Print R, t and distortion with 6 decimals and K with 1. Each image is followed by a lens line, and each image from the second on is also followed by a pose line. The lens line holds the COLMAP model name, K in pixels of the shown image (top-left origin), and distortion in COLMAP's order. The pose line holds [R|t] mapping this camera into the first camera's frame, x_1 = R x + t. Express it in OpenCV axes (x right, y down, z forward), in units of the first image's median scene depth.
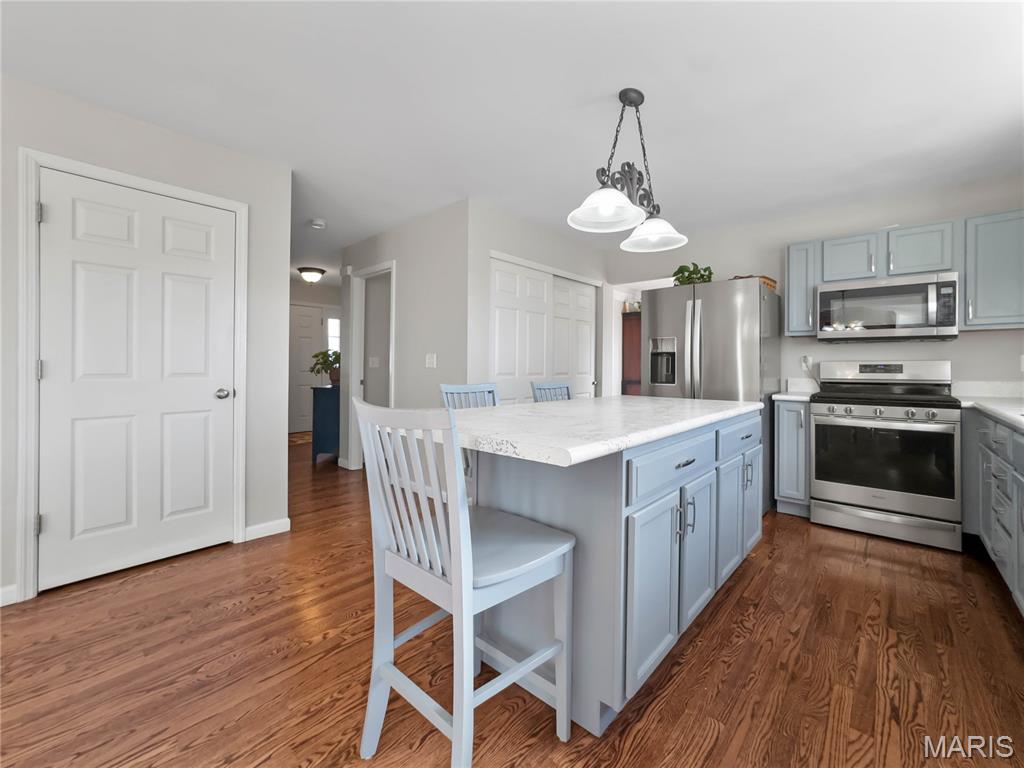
lens RADIAL K [[426.1, 0, 505.8], [0, 426.1, 359.7], [0, 0, 1]] dist [-0.019646, 0.006354]
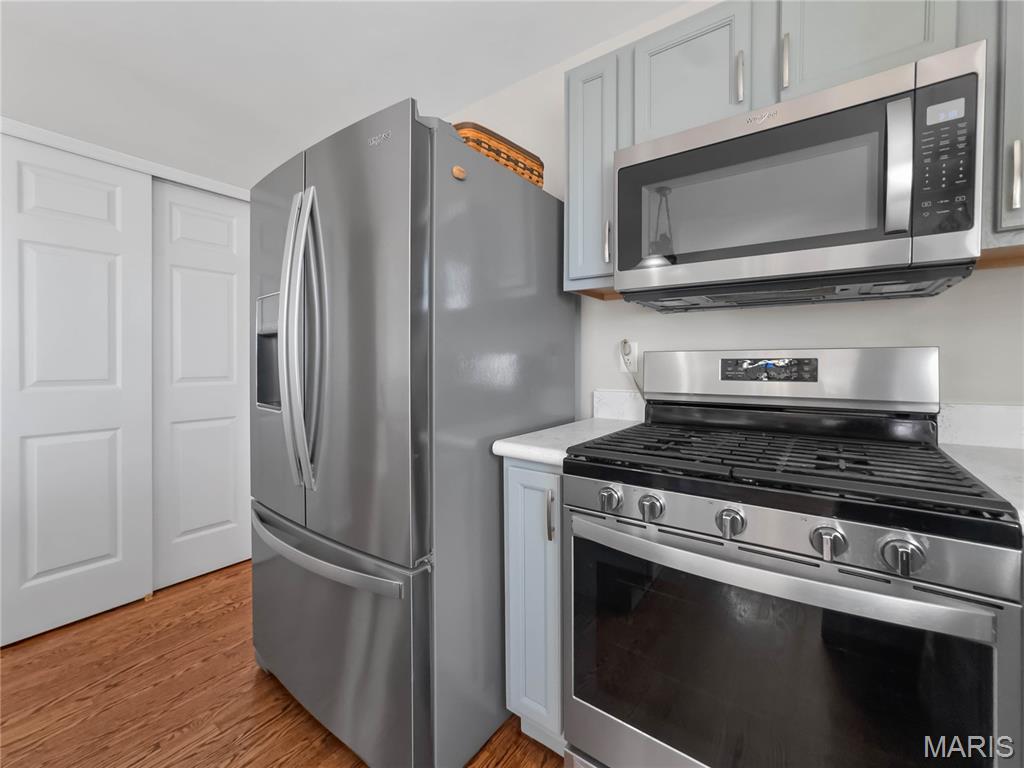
lens RADIAL K [[426.1, 0, 512.2], [0, 426.1, 367.5], [0, 0, 1]] dist [-0.019646, 0.006354]
pose [[0.993373, -0.008387, 0.114628, 0.669284], [0.005475, 0.999655, 0.025688, 0.008848], [-0.114804, -0.024890, 0.993076, 0.695309]]
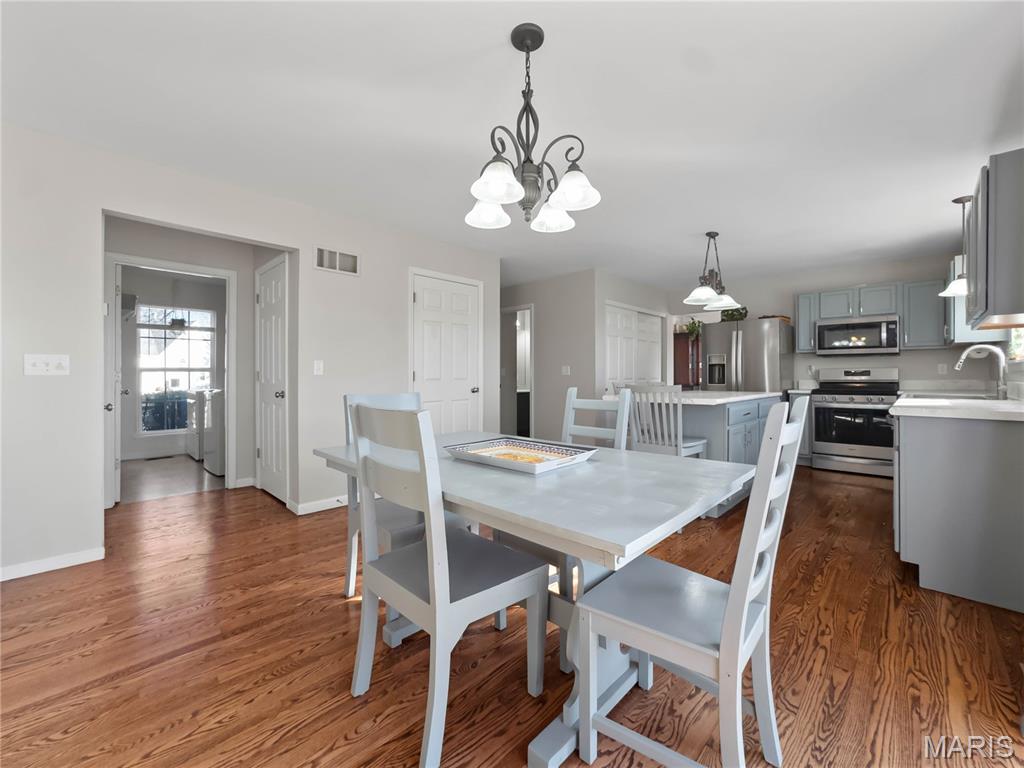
lens RADIAL K [[426.1, 0, 513.1], [0, 426.1, 369.0], [0, 0, 1]] dist [-0.019646, 0.006354]
pose [[0.999664, -0.007909, -0.024665, -0.407059], [0.007837, 0.999965, -0.003020, -0.000159], [0.024688, 0.002825, 0.999691, -0.688744]]
